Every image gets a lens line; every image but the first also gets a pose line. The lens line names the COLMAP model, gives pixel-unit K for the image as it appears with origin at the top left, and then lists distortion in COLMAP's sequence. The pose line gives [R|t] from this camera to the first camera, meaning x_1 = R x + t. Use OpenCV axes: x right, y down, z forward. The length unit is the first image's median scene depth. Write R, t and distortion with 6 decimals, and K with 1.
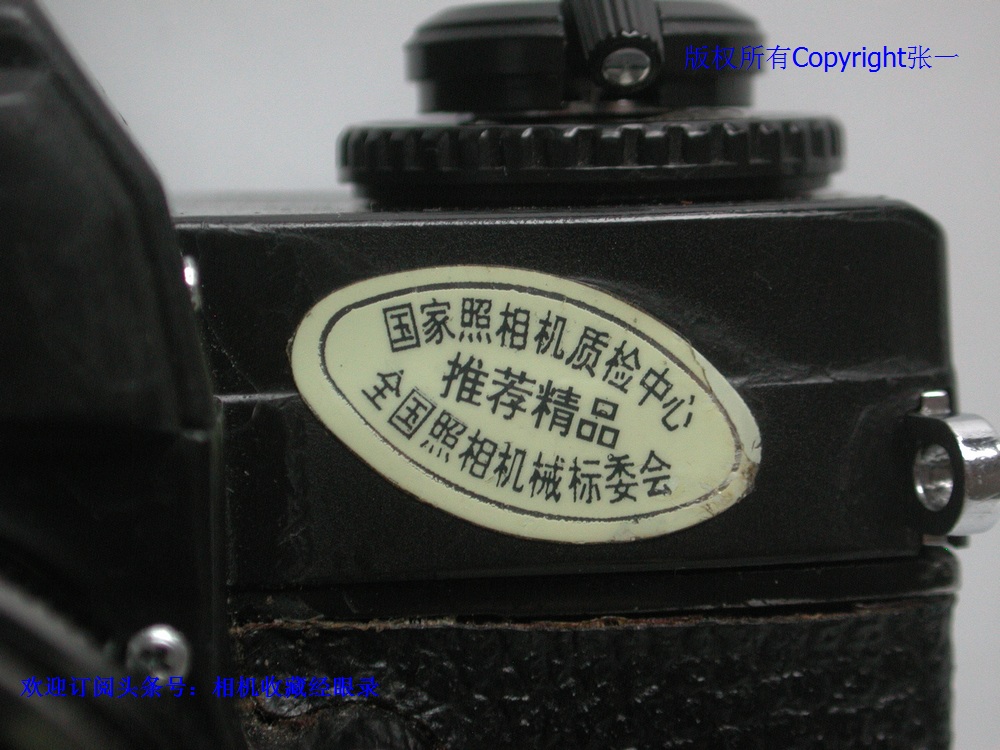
lens RADIAL K [[3132.7, 0, 496.9], [0, 3132.7, 376.6], [0, 0, 1]] dist [0.631952, 0.000000]
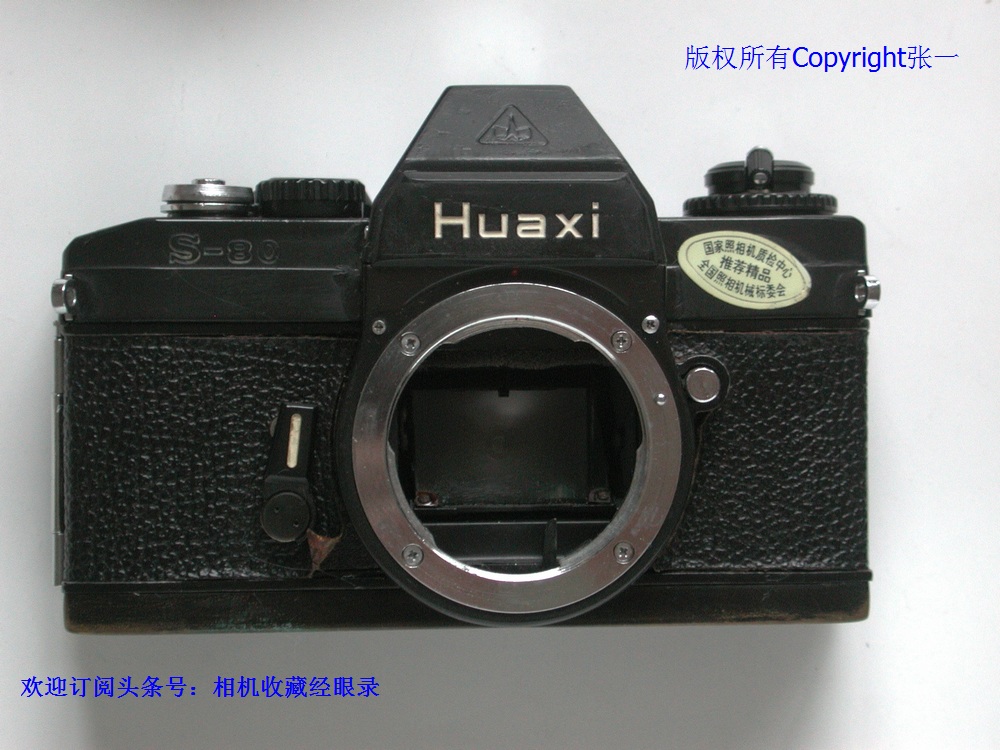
lens RADIAL K [[2912.4, 0, 497.6], [0, 2912.4, 372.6], [0, 0, 1]] dist [0.505337, 0.000000]
pose [[0.999013, 0.001877, -0.044378, -0.121494], [-0.005471, 0.996698, -0.081015, 0.392620], [0.044079, 0.081177, 0.995724, -2.287360]]
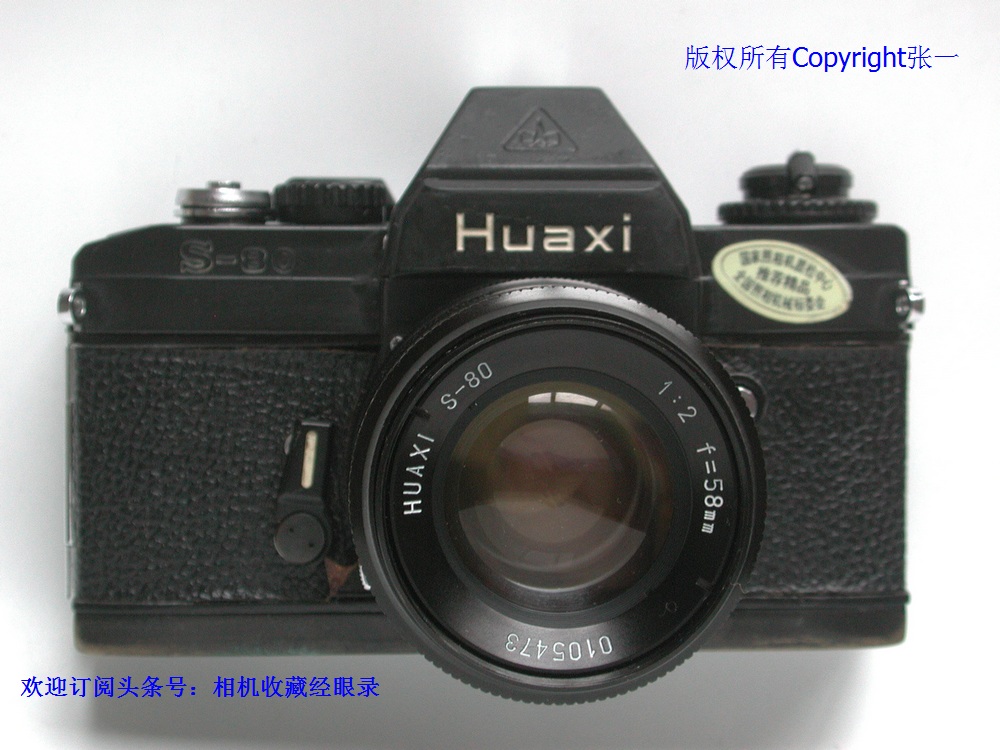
lens RADIAL K [[2416.6, 0, 501.5], [0, 2416.6, 374.6], [0, 0, 1]] dist [0.165903, 0.000000]
pose [[0.998133, 0.011613, -0.059966, -0.134216], [-0.013727, 0.999294, -0.034967, 0.204209], [0.059518, 0.035725, 0.997588, -1.618234]]
